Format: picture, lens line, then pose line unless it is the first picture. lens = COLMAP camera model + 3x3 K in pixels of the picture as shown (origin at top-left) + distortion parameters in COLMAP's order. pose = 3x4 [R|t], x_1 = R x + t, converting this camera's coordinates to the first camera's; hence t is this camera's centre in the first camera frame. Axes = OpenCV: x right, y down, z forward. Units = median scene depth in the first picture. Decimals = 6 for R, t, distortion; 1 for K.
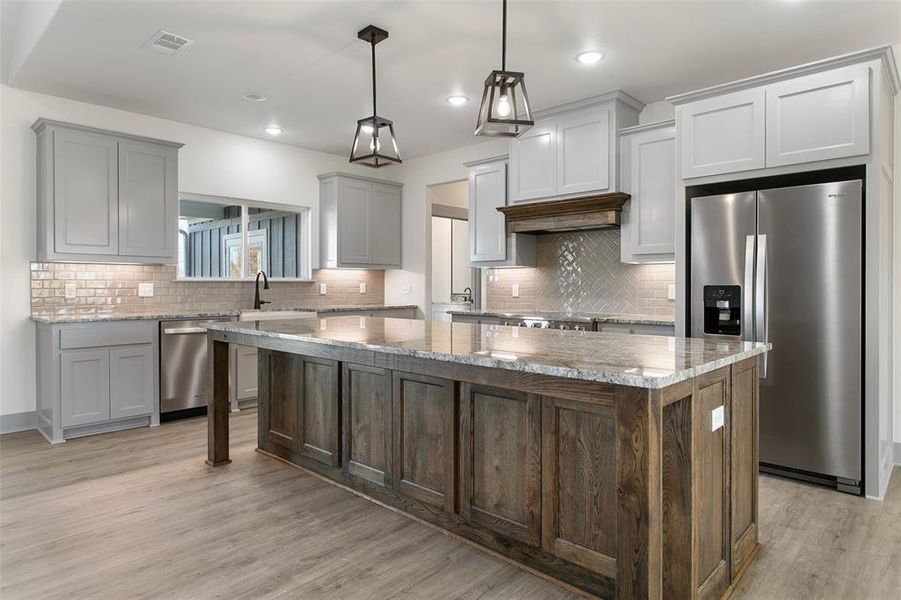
lens RADIAL K [[525.7, 0, 449.2], [0, 525.7, 287.1], [0, 0, 1]] dist [0.005265, 0.000876]
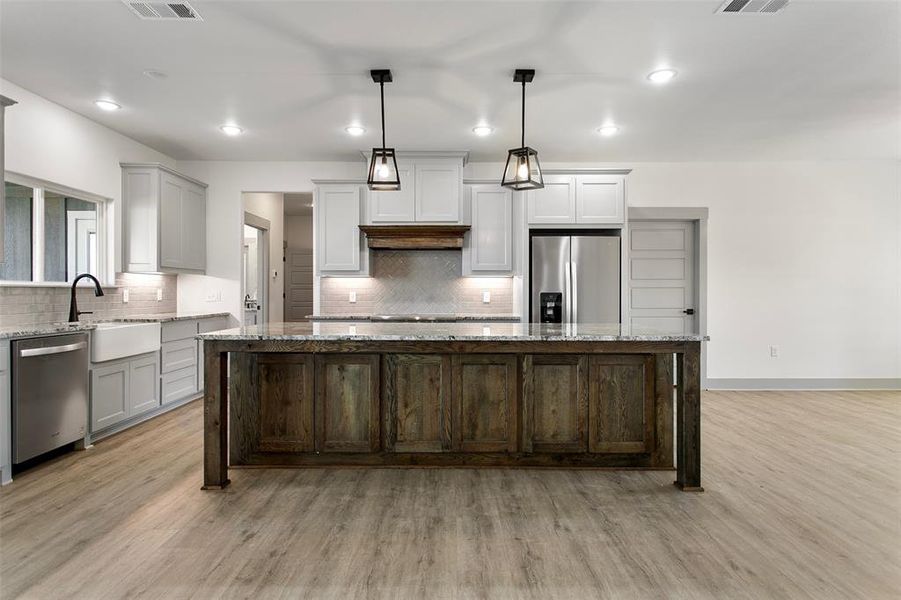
lens RADIAL K [[496.0, 0, 446.7], [0, 496.0, 294.5], [0, 0, 1]] dist [0.010920, 0.000062]
pose [[0.736941, -0.001785, 0.675955, -0.594645], [0.001005, 0.999998, 0.001544, 0.000175], [-0.675956, -0.000458, 0.736941, 0.075618]]
